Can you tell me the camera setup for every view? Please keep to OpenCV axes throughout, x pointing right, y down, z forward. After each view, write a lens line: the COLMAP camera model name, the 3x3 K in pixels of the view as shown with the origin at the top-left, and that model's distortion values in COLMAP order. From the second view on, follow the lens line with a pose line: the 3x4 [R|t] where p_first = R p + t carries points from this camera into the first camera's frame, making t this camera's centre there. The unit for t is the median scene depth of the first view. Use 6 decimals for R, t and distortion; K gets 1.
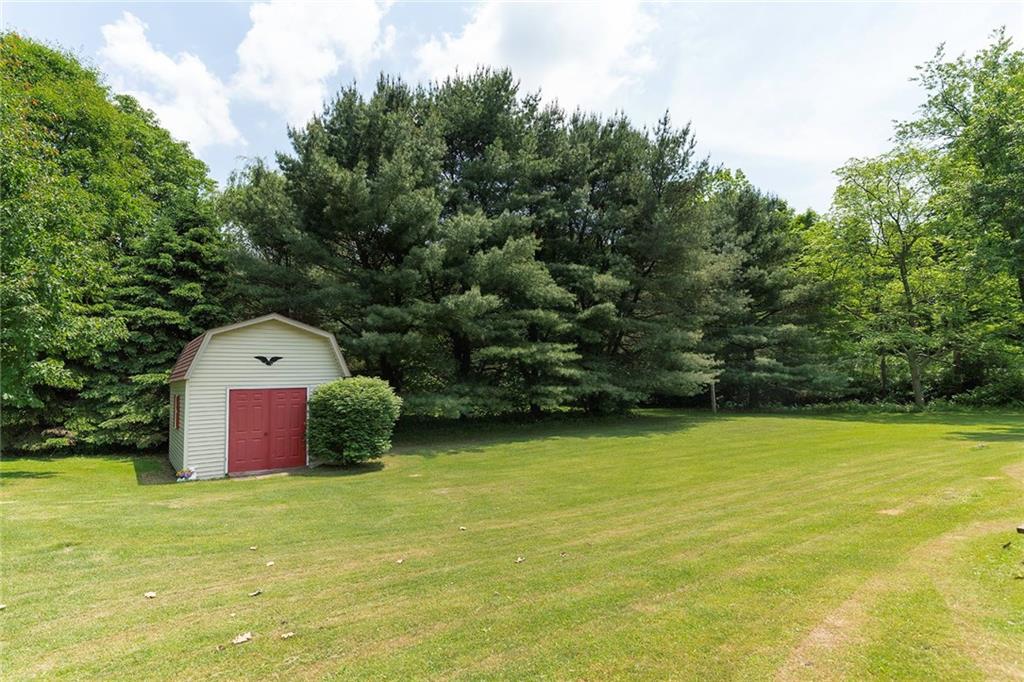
lens RADIAL K [[538.7, 0, 512.0], [0, 538.7, 341.0], [0, 0, 1]] dist [0.000953, 0.001869]
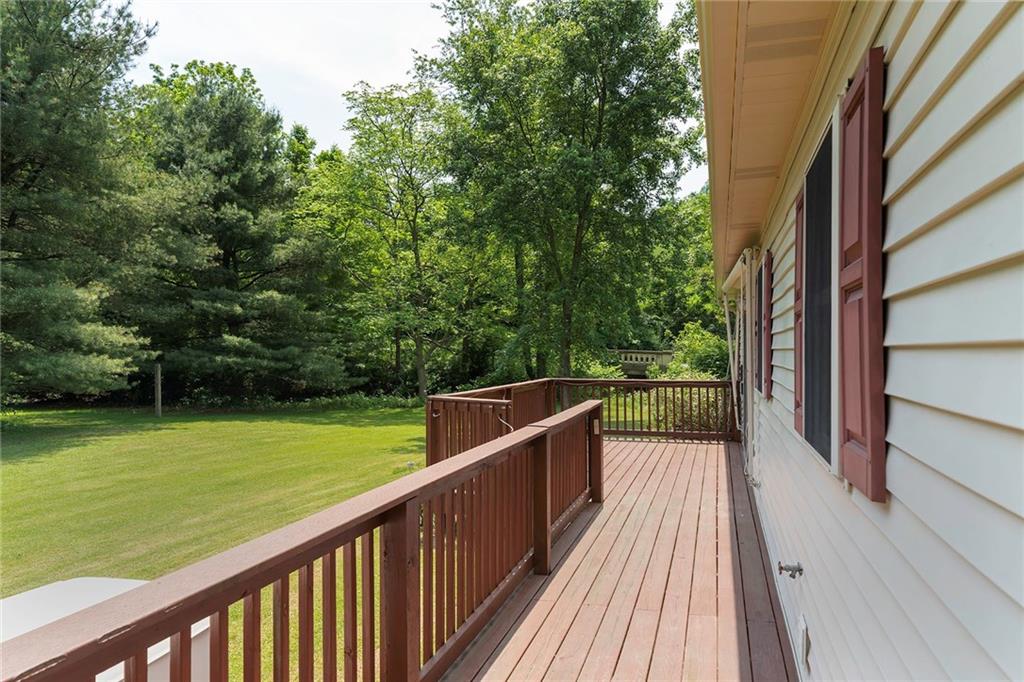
lens RADIAL K [[683.9, 0, 512.0], [0, 683.9, 341.0], [0, 0, 1]] dist [0.041447, 0.001220]
pose [[0.771074, 0.032316, 0.635925, 0.175802], [-0.060195, 0.997938, 0.022275, -0.003848], [-0.633893, -0.055455, 0.771430, 0.081270]]
